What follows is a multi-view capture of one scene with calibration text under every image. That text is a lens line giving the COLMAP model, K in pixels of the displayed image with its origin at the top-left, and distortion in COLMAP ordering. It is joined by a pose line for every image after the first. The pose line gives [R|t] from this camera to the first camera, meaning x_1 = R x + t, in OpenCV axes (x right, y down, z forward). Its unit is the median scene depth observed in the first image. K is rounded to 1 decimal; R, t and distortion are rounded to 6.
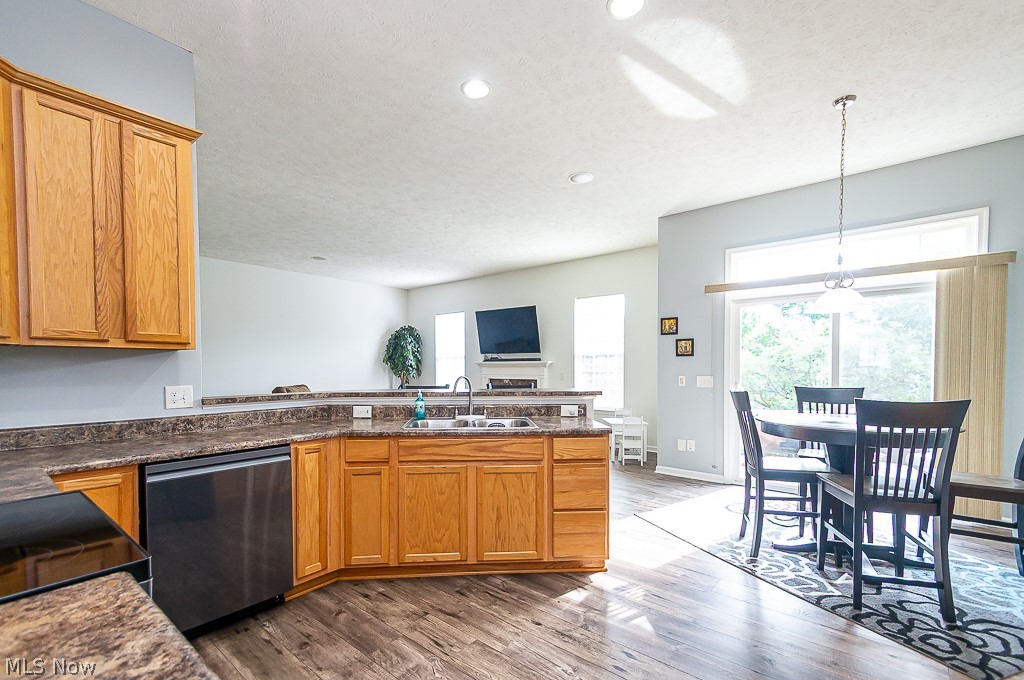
lens RADIAL K [[465.0, 0, 519.9], [0, 465.0, 385.3], [0, 0, 1]] dist [0.014714, 0.000028]
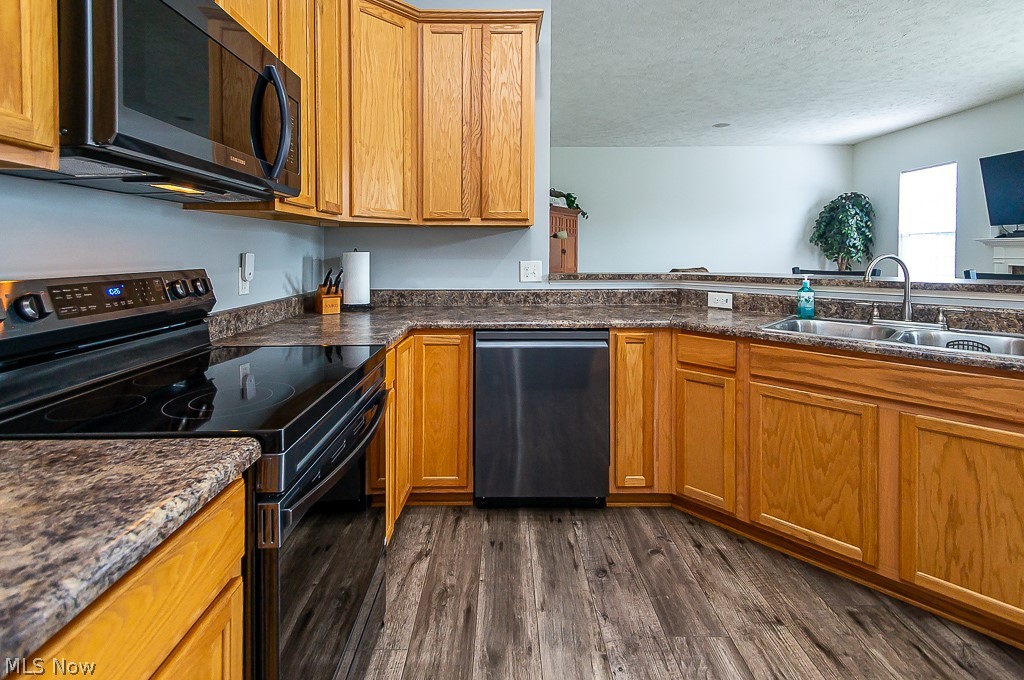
lens RADIAL K [[477.0, 0, 493.6], [0, 477.0, 262.4], [0, 0, 1]] dist [0.027333, -0.004944]
pose [[0.613427, 0.019154, -0.789519, 0.071023], [-0.031744, 0.999496, -0.000415, 0.007048], [0.789113, 0.025317, 0.613726, 0.244349]]
